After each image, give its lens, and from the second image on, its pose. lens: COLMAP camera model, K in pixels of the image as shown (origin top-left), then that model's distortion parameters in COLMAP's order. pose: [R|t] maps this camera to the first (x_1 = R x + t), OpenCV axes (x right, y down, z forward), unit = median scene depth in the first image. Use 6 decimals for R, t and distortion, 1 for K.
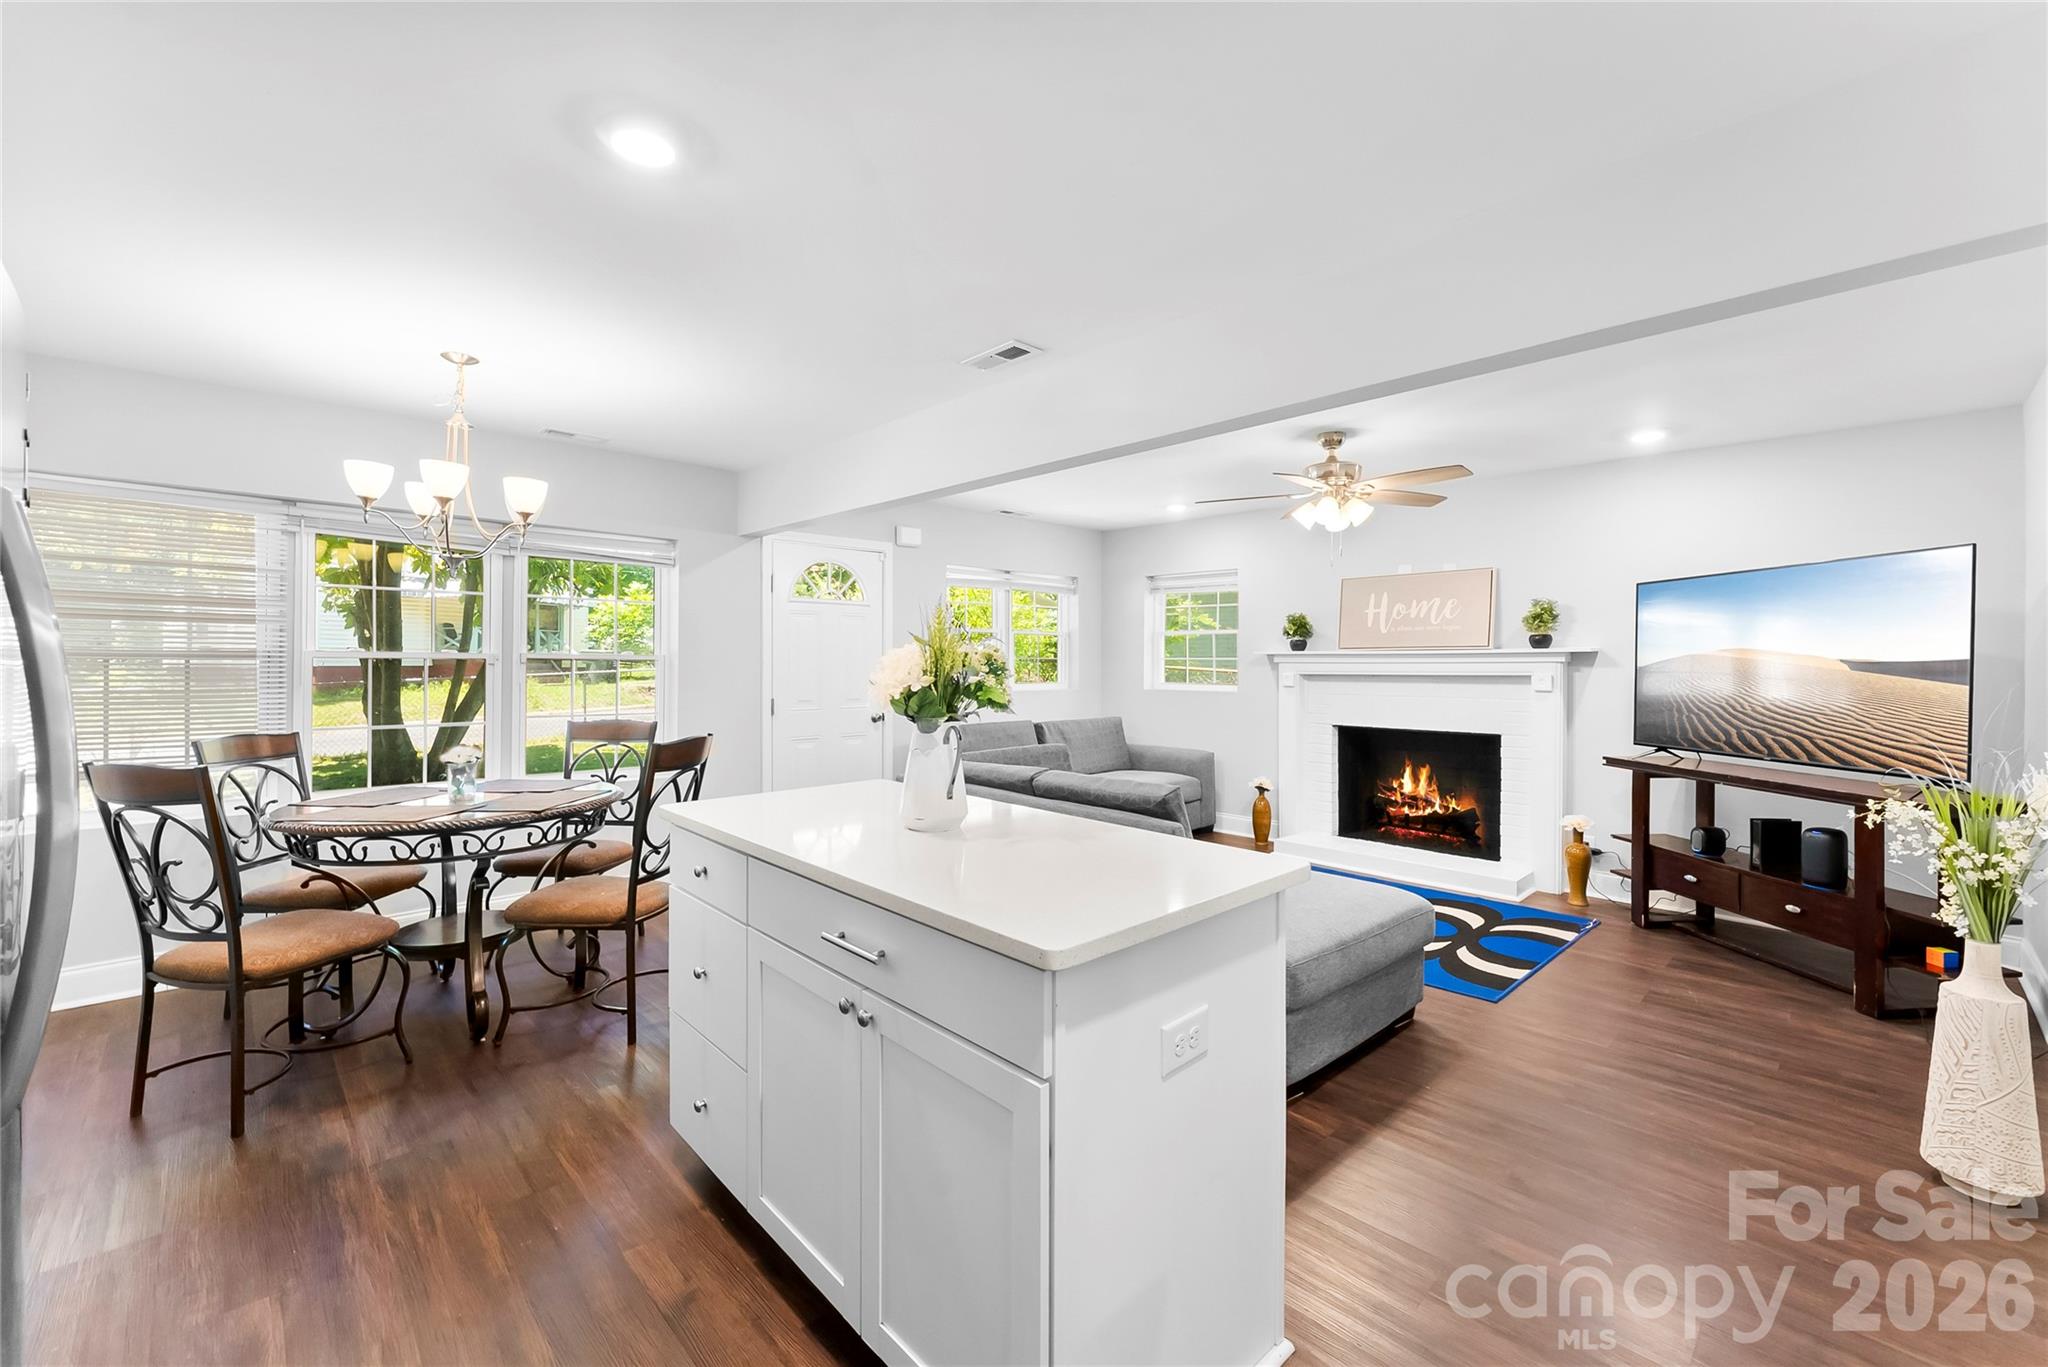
lens RADIAL K [[833.7, 0, 1023.3], [0, 833.7, 666.4], [0, 0, 1]] dist [0.001760, -0.000114]
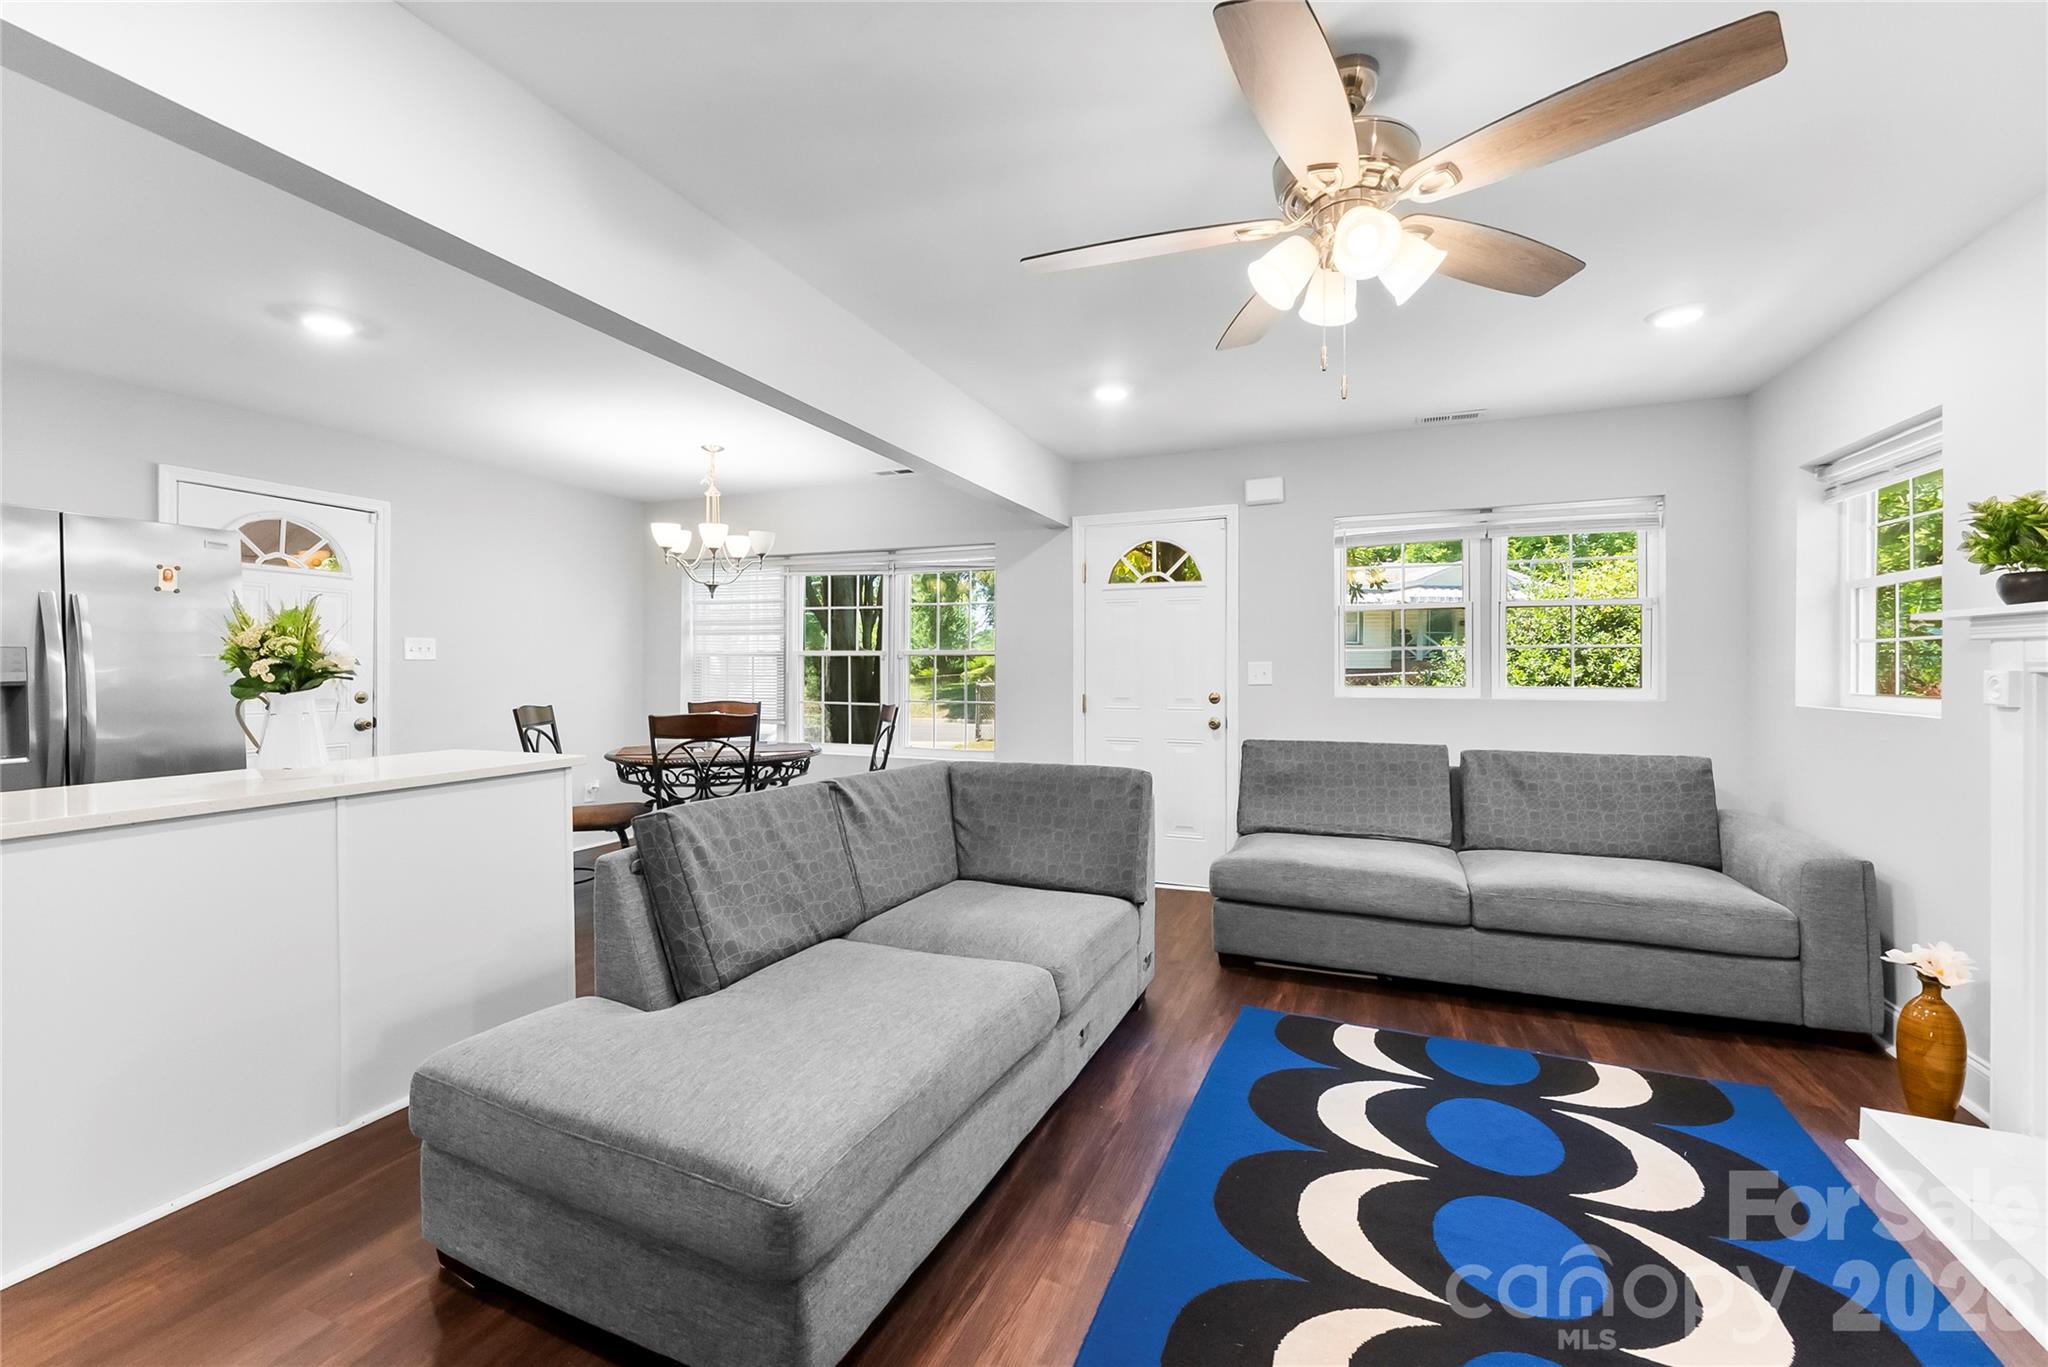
lens RADIAL K [[840.1, 0, 1032.2], [0, 840.1, 672.3], [0, 0, 1]] dist [-0.000096, -0.000230]
pose [[0.405335, 0.002938, -0.914163, 0.587007], [-0.002870, 0.999994, 0.001942, 0.012373], [0.914164, 0.001836, 0.405341, 0.595503]]
